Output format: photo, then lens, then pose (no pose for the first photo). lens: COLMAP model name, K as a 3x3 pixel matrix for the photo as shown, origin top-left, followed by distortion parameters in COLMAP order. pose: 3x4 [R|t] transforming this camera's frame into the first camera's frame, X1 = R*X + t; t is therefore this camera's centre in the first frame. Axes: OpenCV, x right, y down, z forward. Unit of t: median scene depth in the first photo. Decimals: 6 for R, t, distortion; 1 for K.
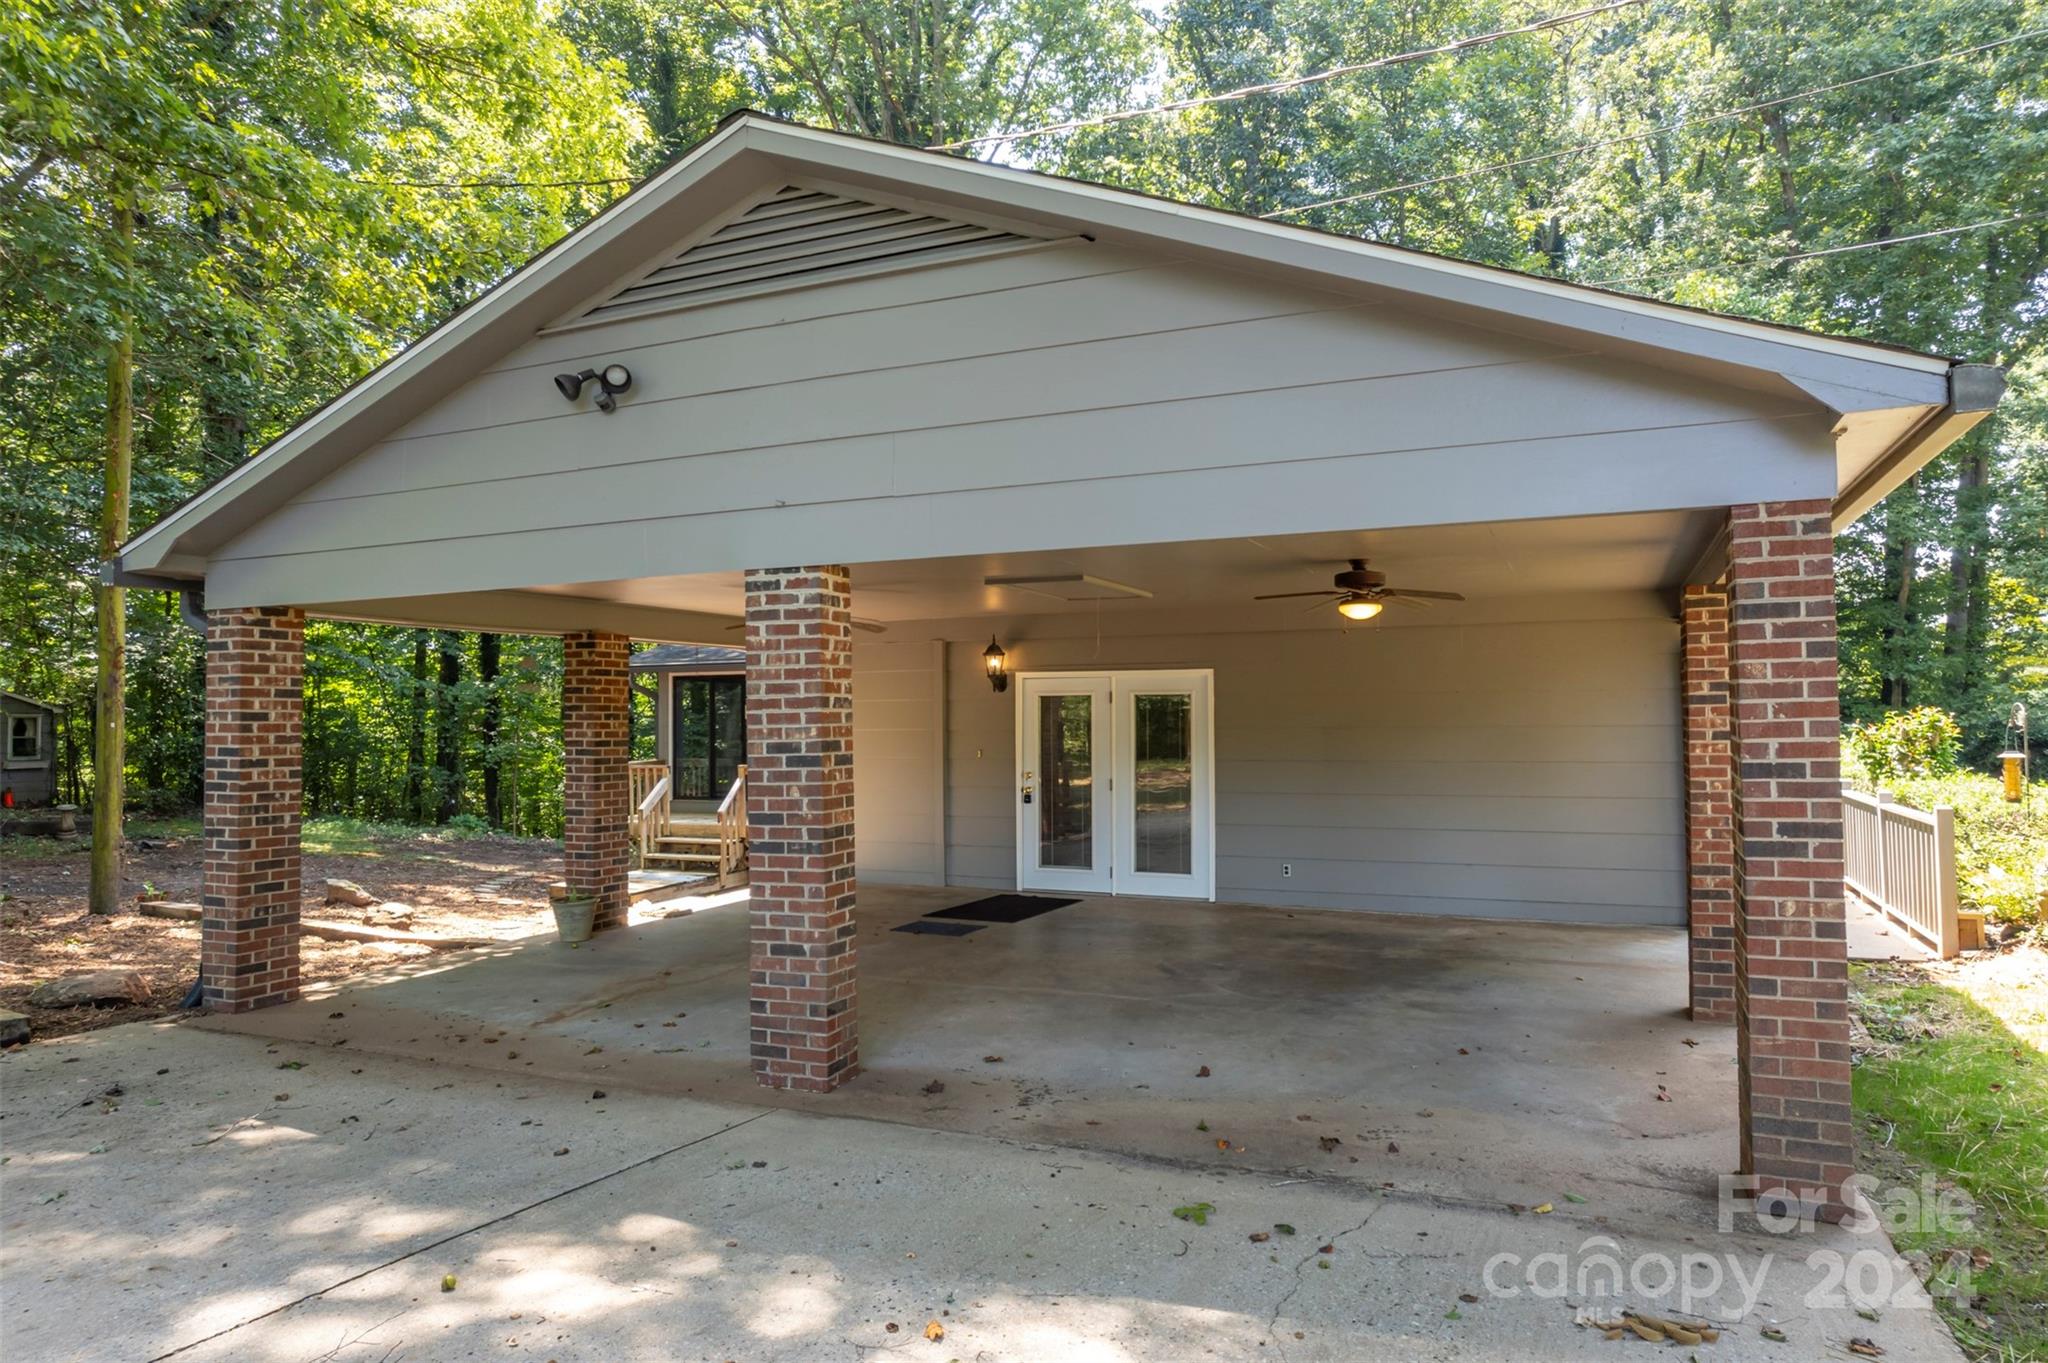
lens RADIAL K [[1307.4, 0, 1024.0], [0, 1307.4, 681.5], [0, 0, 1]] dist [-0.067117, 0.068030]
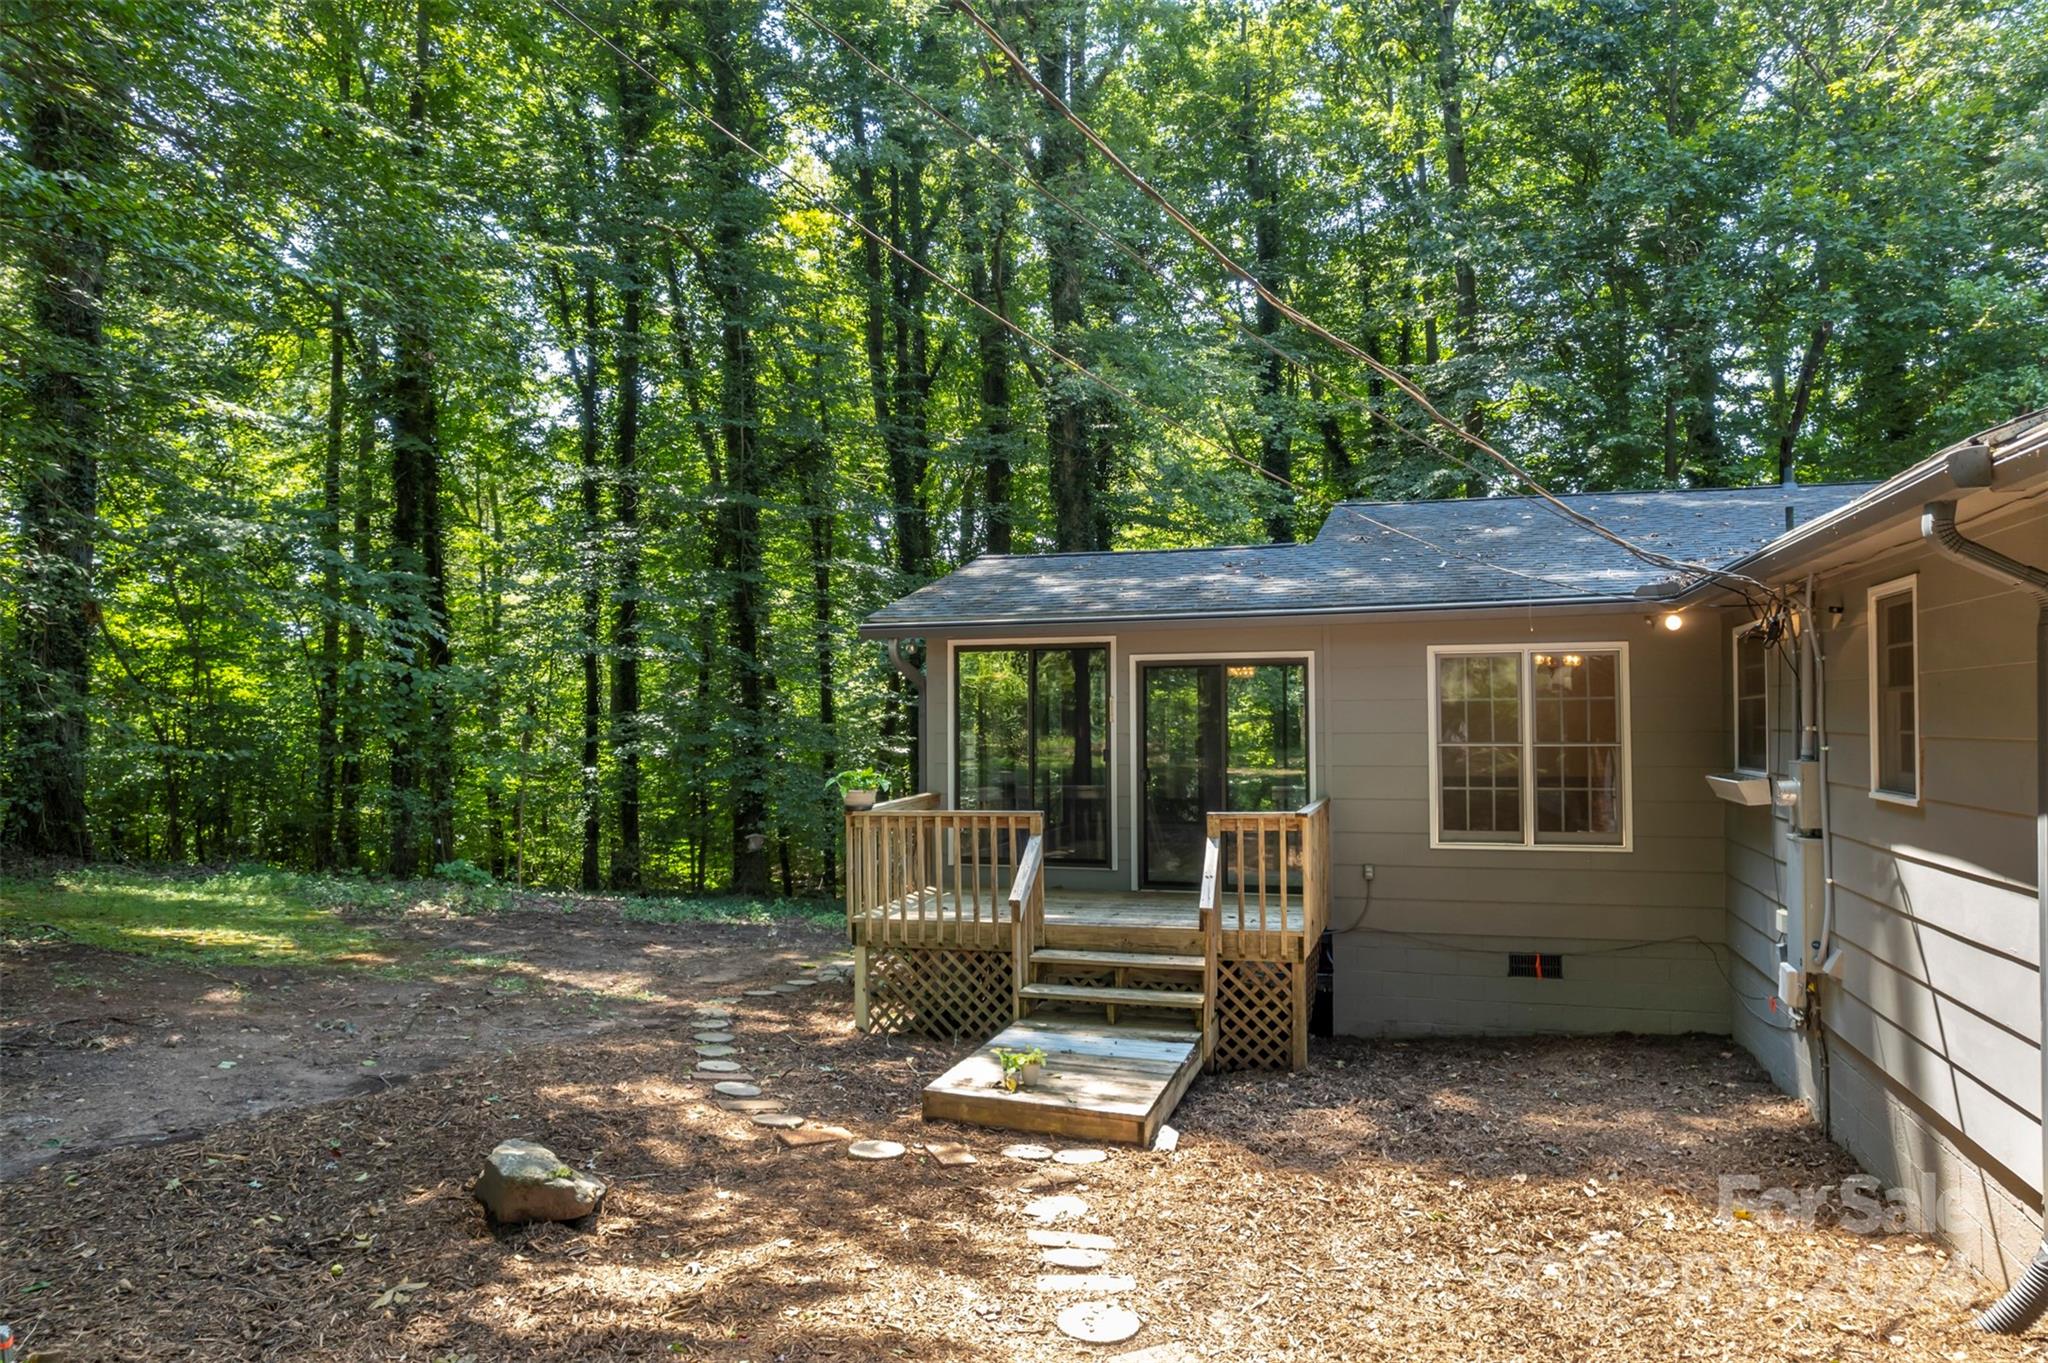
lens RADIAL K [[1307.4, 0, 1024.0], [0, 1307.4, 681.5], [0, 0, 1]] dist [-0.067117, 0.068030]
pose [[0.994450, 0.009570, 0.104771, -0.606782], [-0.009066, 0.999945, -0.005281, 0.029222], [-0.104815, 0.004301, 0.994482, 0.876879]]
